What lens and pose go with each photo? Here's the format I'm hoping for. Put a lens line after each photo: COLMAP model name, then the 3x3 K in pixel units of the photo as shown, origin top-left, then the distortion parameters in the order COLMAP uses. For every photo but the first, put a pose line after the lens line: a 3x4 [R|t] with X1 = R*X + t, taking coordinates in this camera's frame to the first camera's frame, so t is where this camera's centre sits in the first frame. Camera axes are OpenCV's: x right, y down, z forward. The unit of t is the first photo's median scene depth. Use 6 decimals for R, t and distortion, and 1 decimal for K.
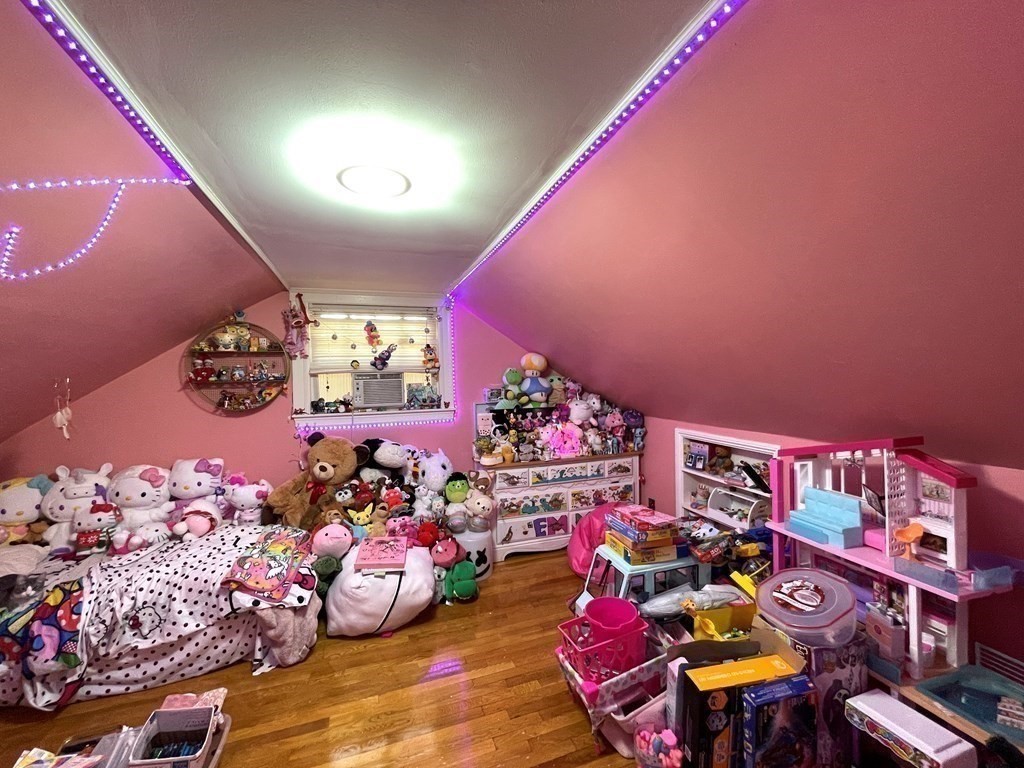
lens RADIAL K [[418.8, 0, 506.2], [0, 418.8, 376.3], [0, 0, 1]] dist [-0.003337, -0.000167]
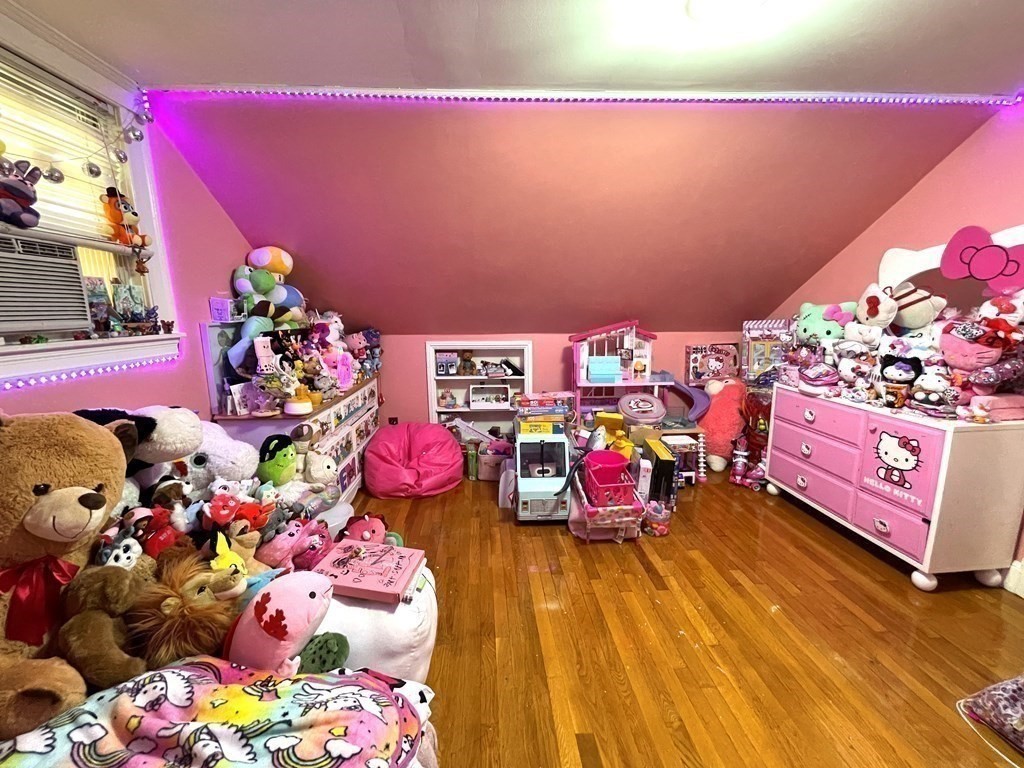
lens RADIAL K [[418.8, 0, 506.3], [0, 418.8, 386.2], [0, 0, 1]] dist [-0.003337, -0.000167]
pose [[0.264048, -0.154826, 0.952002, -0.576872], [0.005148, 0.987244, 0.159129, 0.066705], [-0.964496, -0.037117, 0.261477, 0.521074]]
